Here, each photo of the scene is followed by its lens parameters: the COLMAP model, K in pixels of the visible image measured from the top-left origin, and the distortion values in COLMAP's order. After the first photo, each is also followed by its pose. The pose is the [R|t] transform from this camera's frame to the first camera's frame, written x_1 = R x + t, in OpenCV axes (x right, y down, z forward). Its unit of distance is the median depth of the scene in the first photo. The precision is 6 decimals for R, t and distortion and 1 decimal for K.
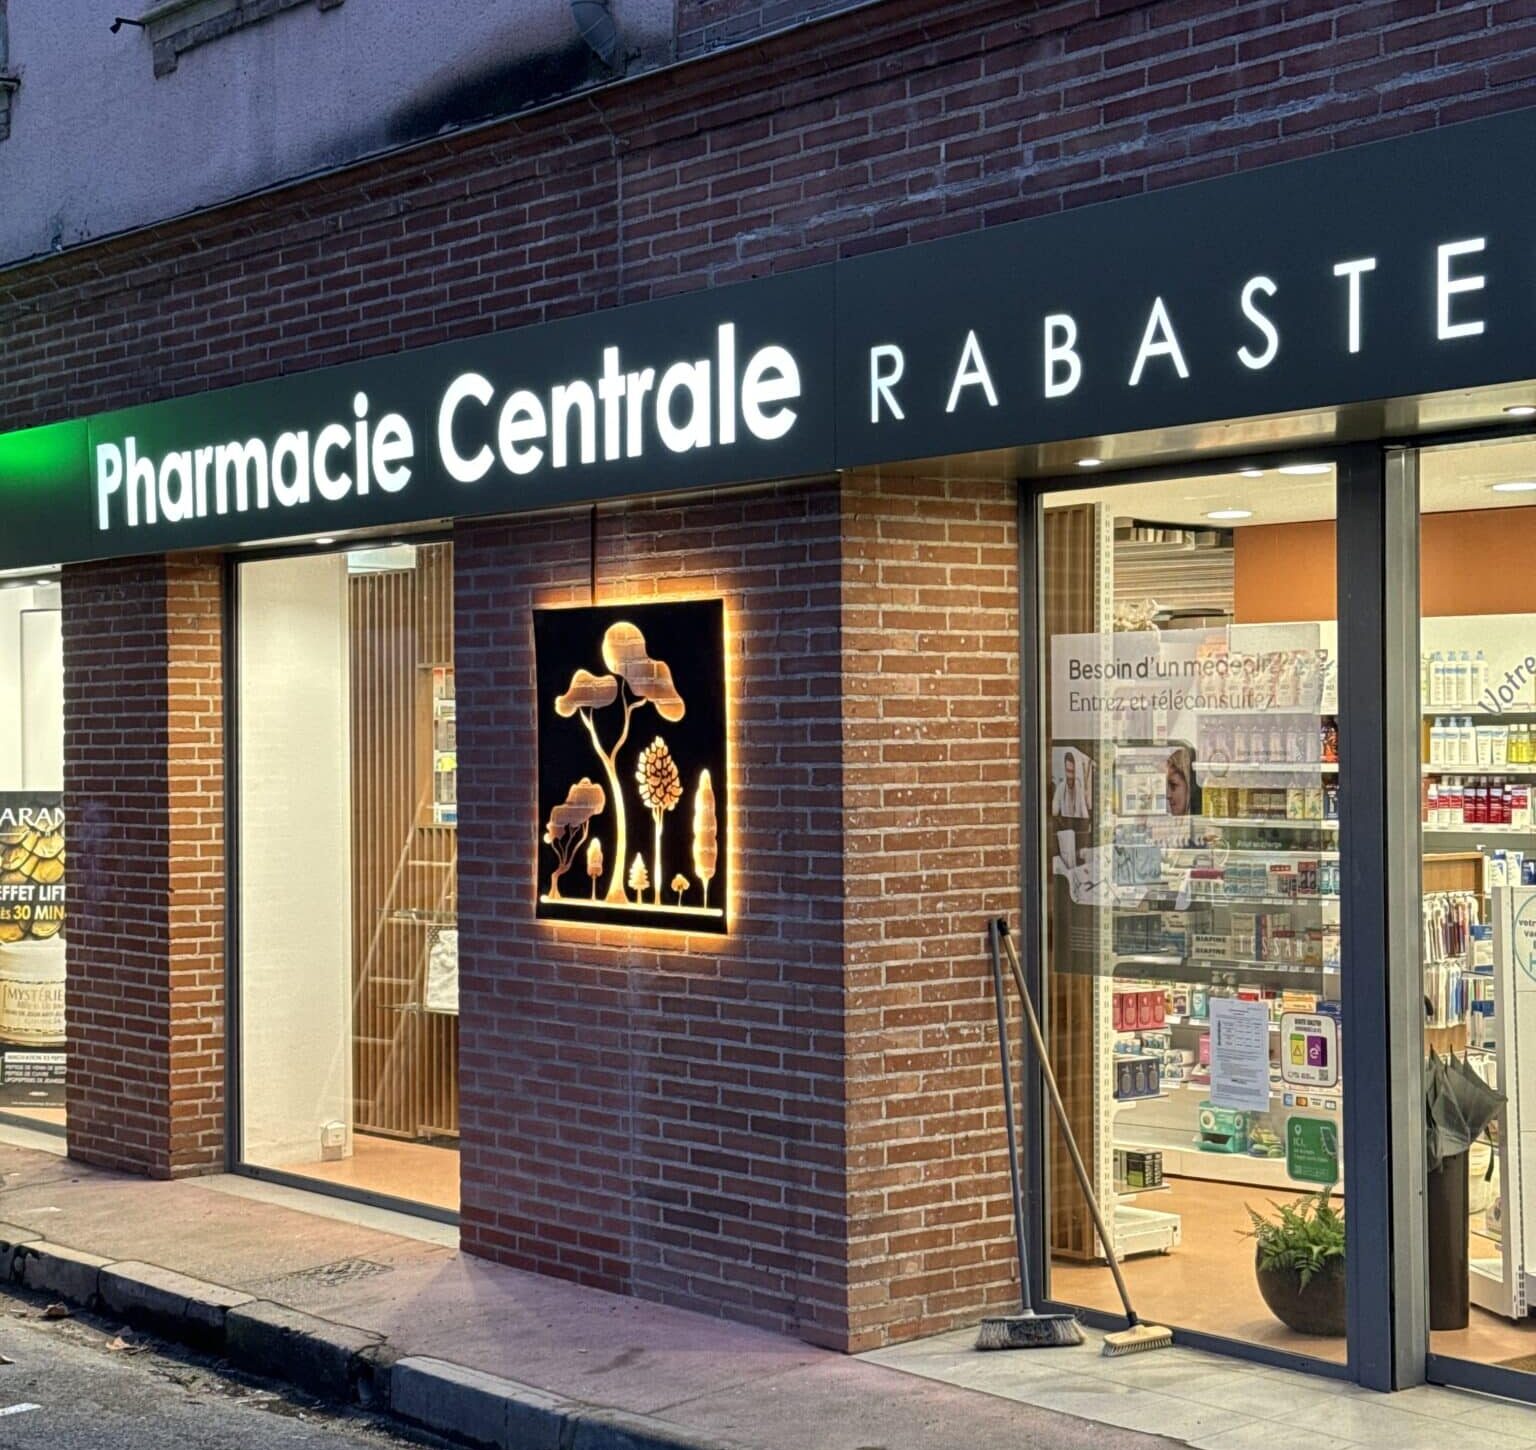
lens RADIAL K [[2827.2, 0, 764.4], [0, 2827.2, 752.1], [0, 0, 1]] dist [0.135335, 0.053982]
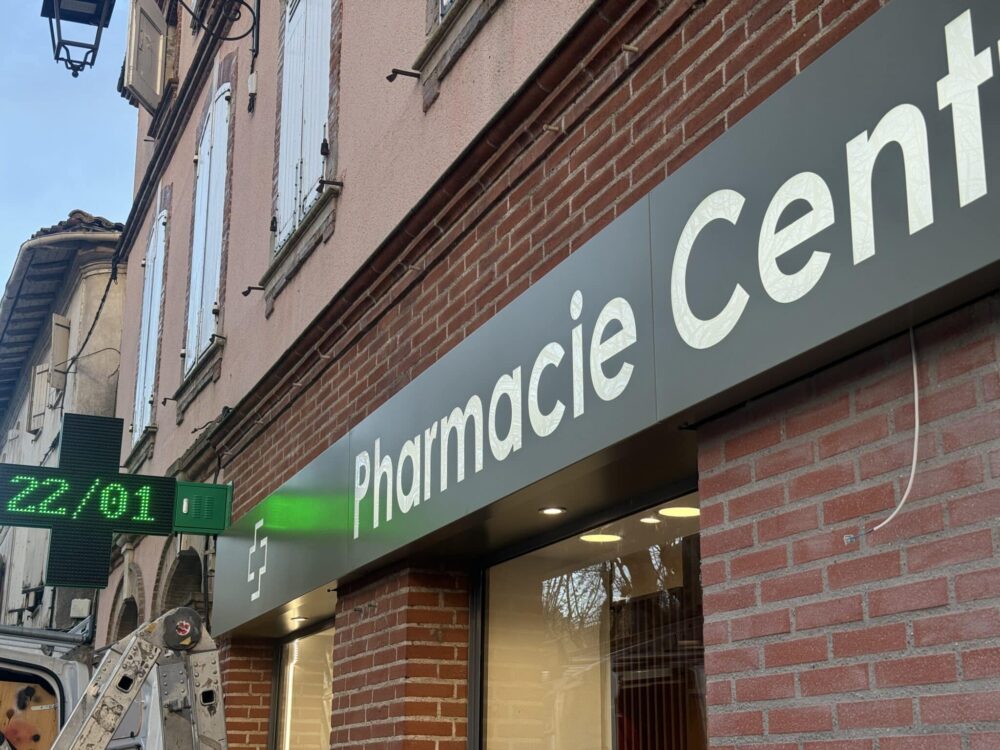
lens RADIAL K [[1376.5, 0, 500.0], [0, 1376.5, 375.0], [0, 0, 1]] dist [0.123712, 0.011568]
pose [[0.959597, -0.066615, -0.273380, -0.069356], [-0.015970, 0.957112, -0.289278, 0.004142], [0.280926, 0.281956, 0.917377, 0.742152]]
